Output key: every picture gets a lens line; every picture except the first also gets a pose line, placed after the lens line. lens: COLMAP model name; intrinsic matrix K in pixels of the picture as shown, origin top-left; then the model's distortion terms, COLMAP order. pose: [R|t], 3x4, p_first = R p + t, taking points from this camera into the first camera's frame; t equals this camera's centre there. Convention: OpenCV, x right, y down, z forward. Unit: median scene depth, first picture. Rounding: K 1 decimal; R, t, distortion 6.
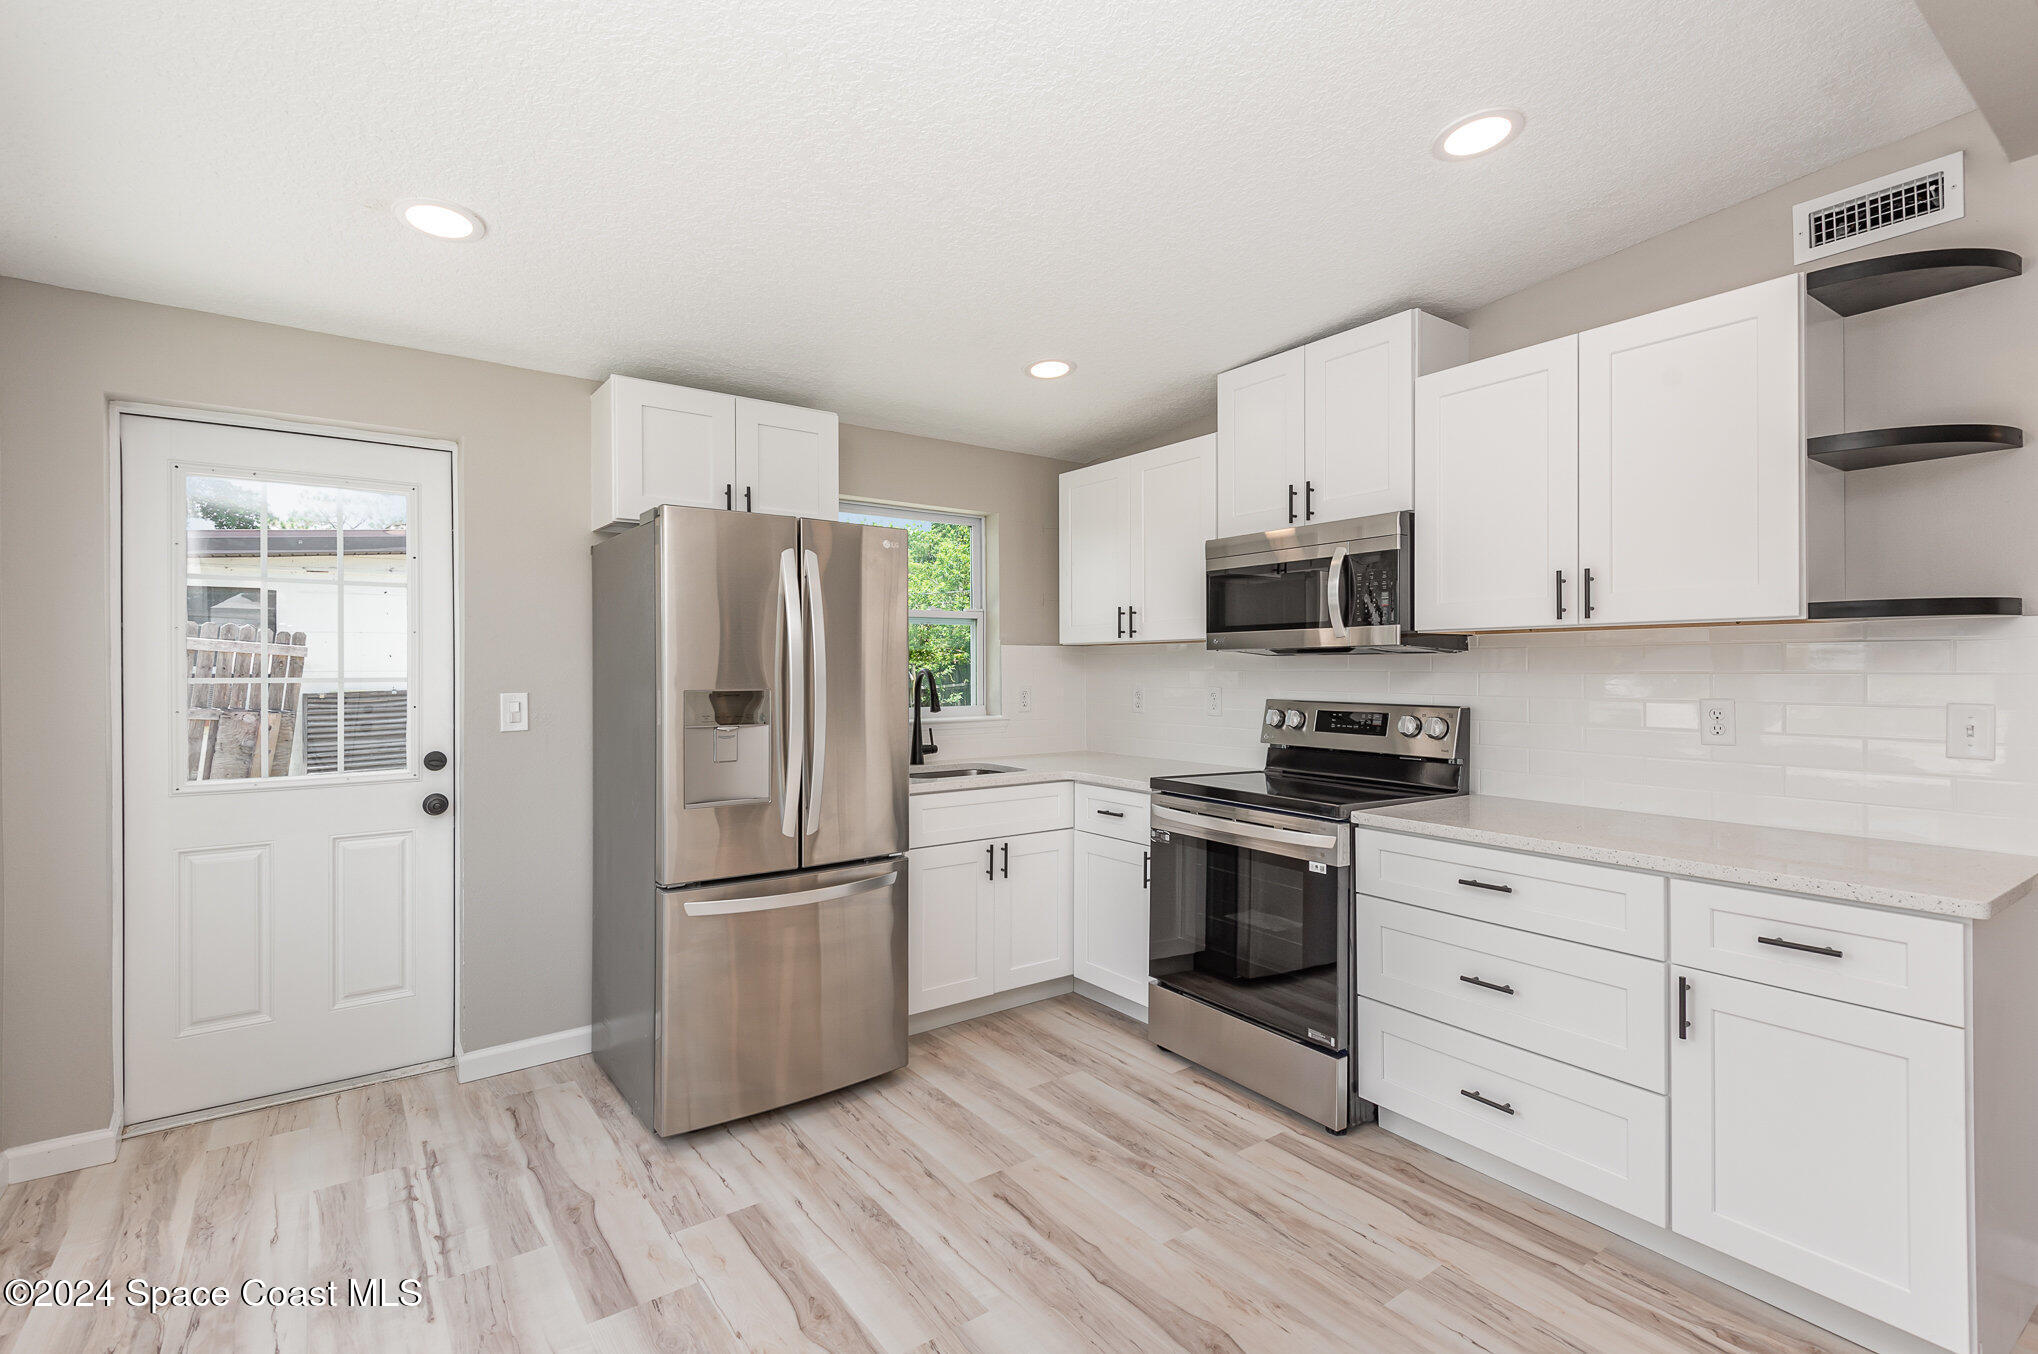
lens RADIAL K [[942.4, 0, 1028.6], [0, 942.4, 670.8], [0, 0, 1]] dist [0.036563, -0.020960]
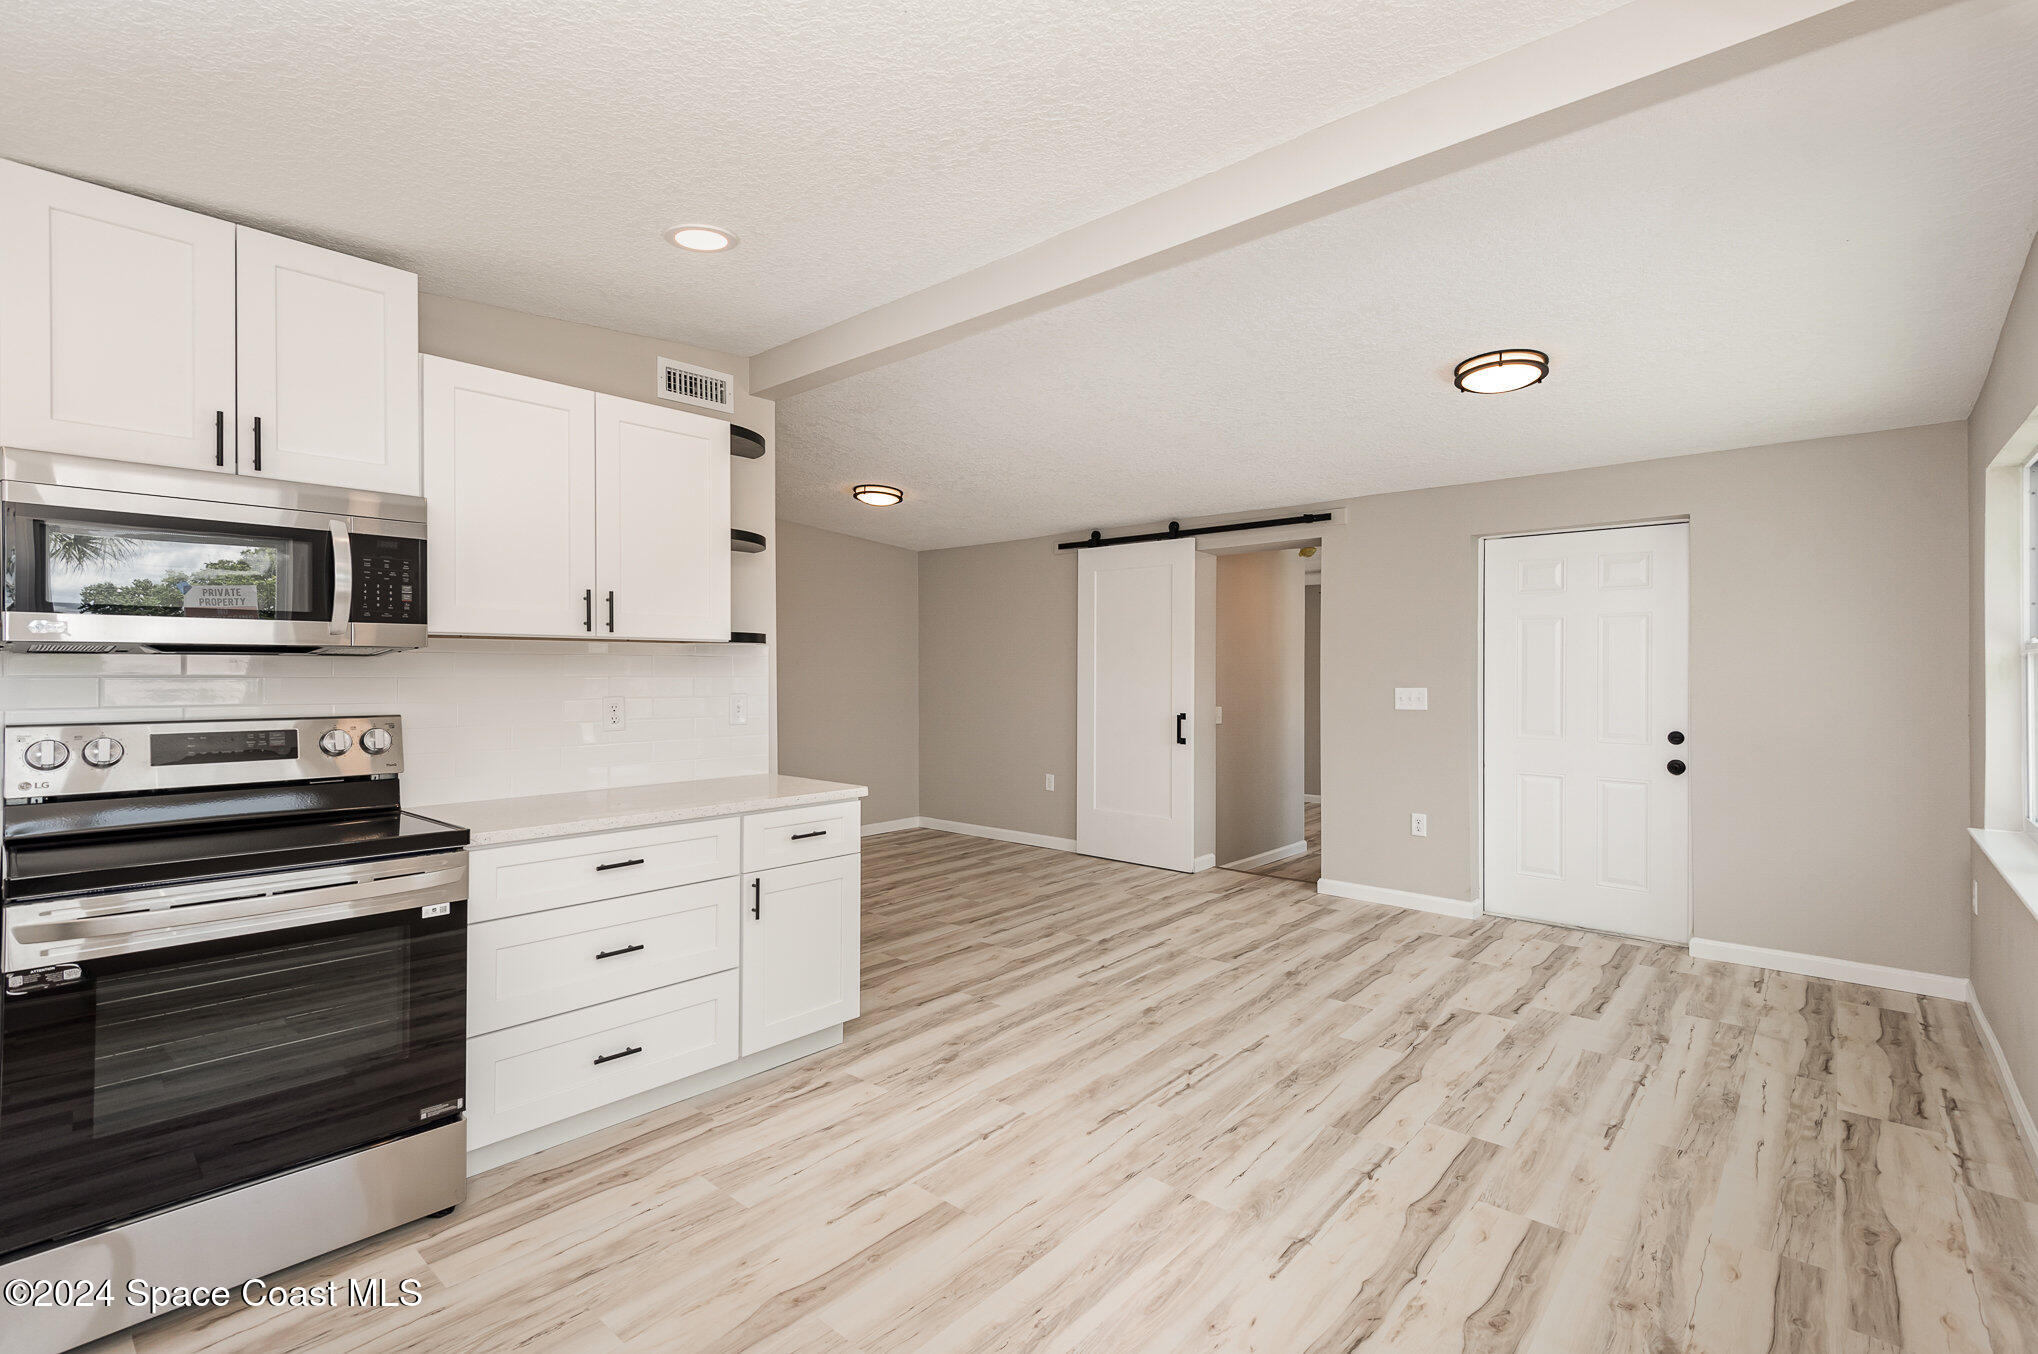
lens RADIAL K [[900.1, 0, 1031.0], [0, 900.1, 670.7], [0, 0, 1]] dist [0.035504, -0.016502]
pose [[-0.202391, 0.003216, 0.979299, -0.595021], [0.004521, 0.999987, -0.002349, -0.000448], [-0.979294, 0.003952, -0.202403, 0.645199]]
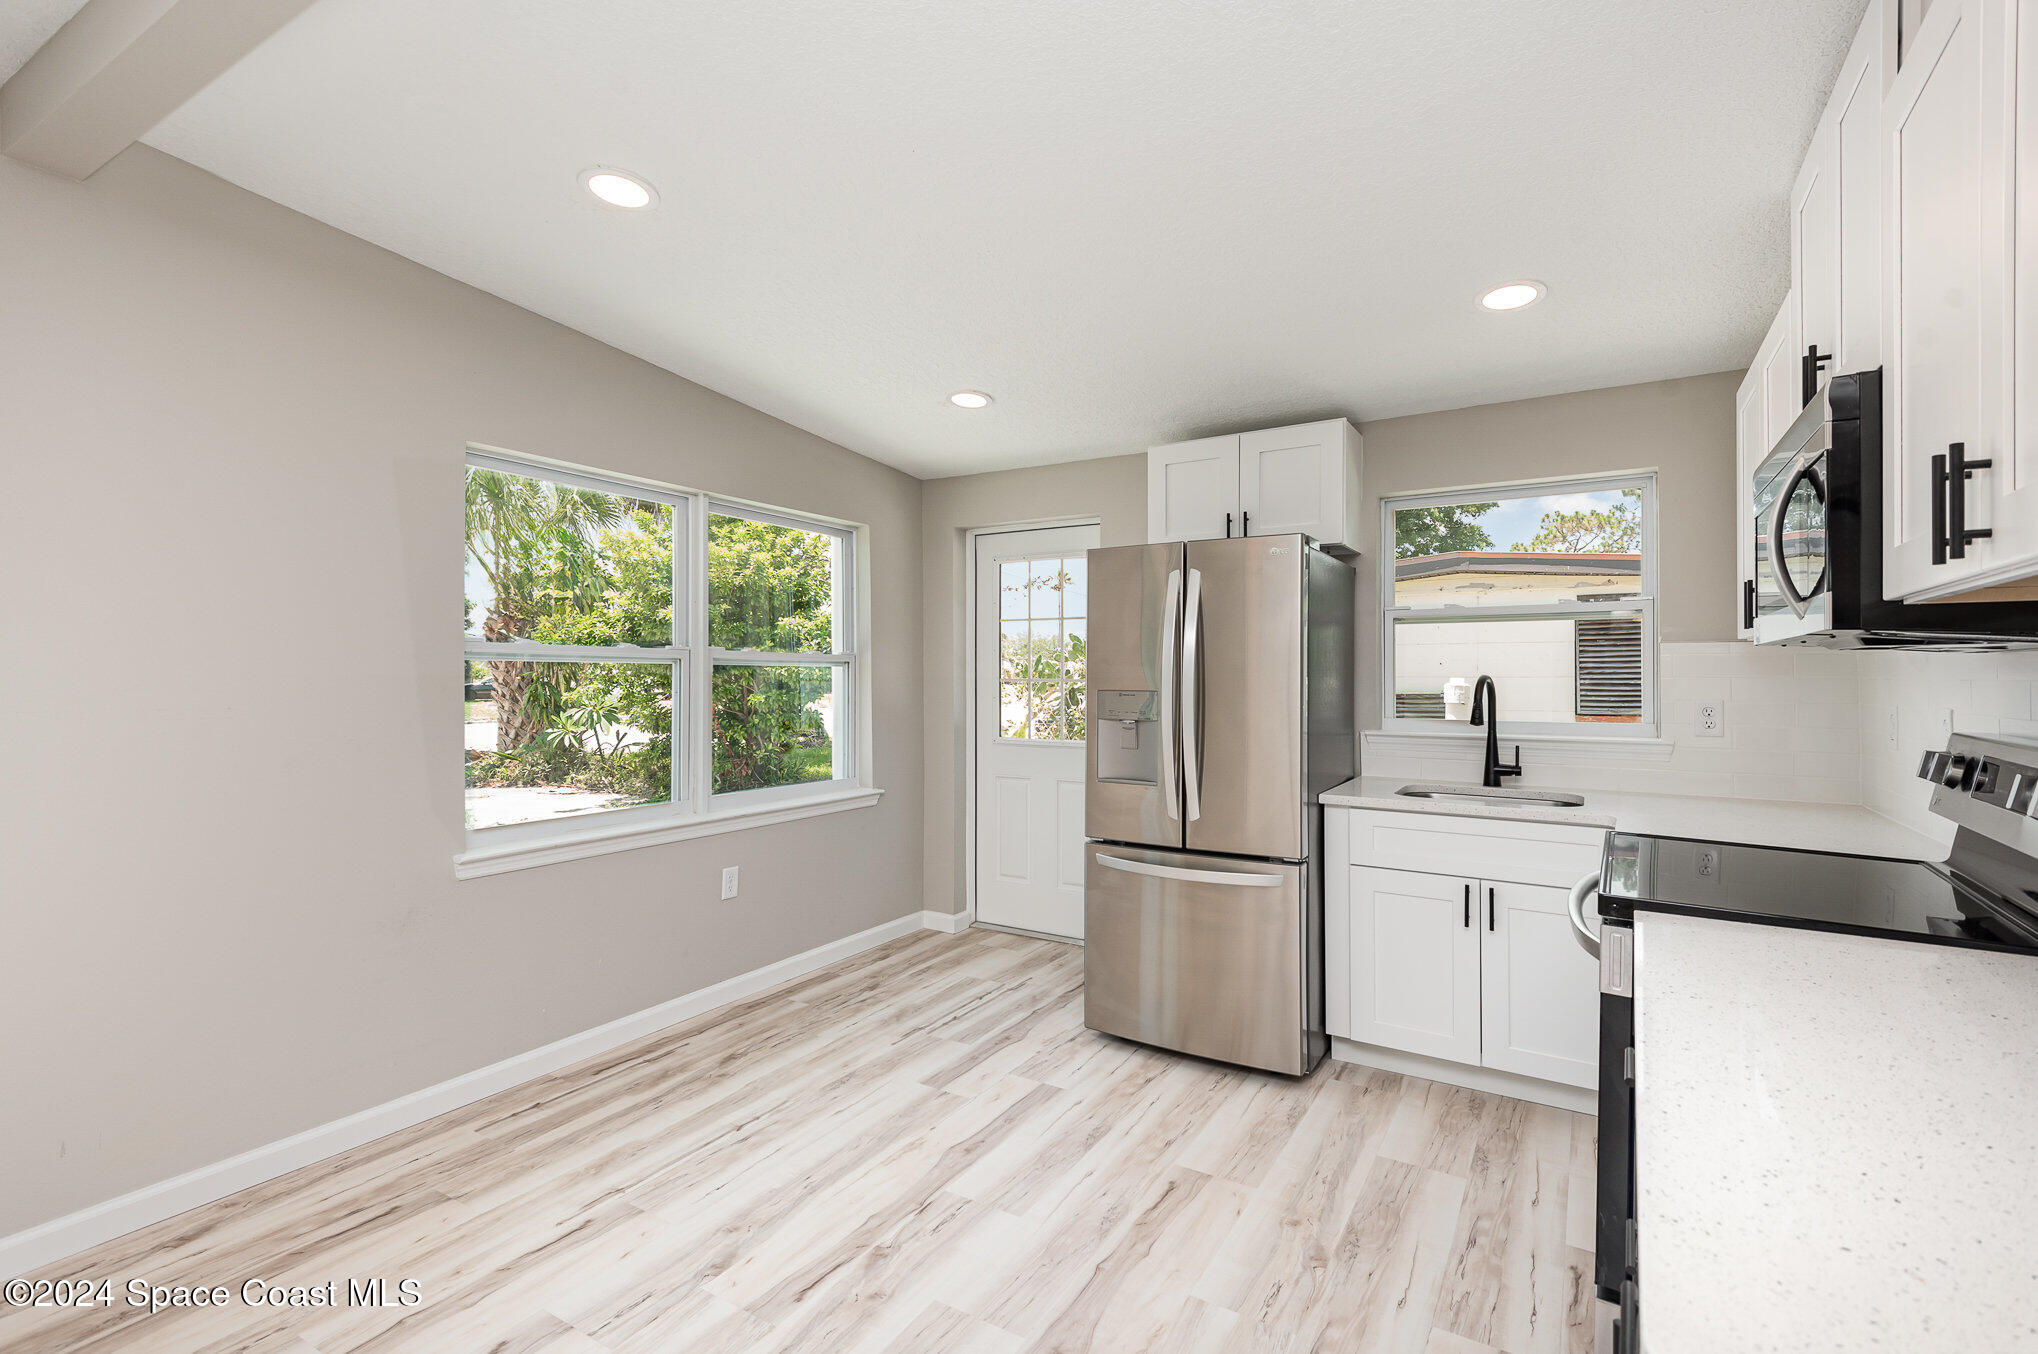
lens RADIAL K [[947.2, 0, 1053.9], [0, 947.2, 674.1], [0, 0, 1]] dist [0.016587, -0.006903]
pose [[0.378534, 0.001962, -0.925585, 0.756608], [-0.007455, 0.999972, -0.000929, 0.000562], [0.925557, 0.007252, 0.378538, 0.420074]]
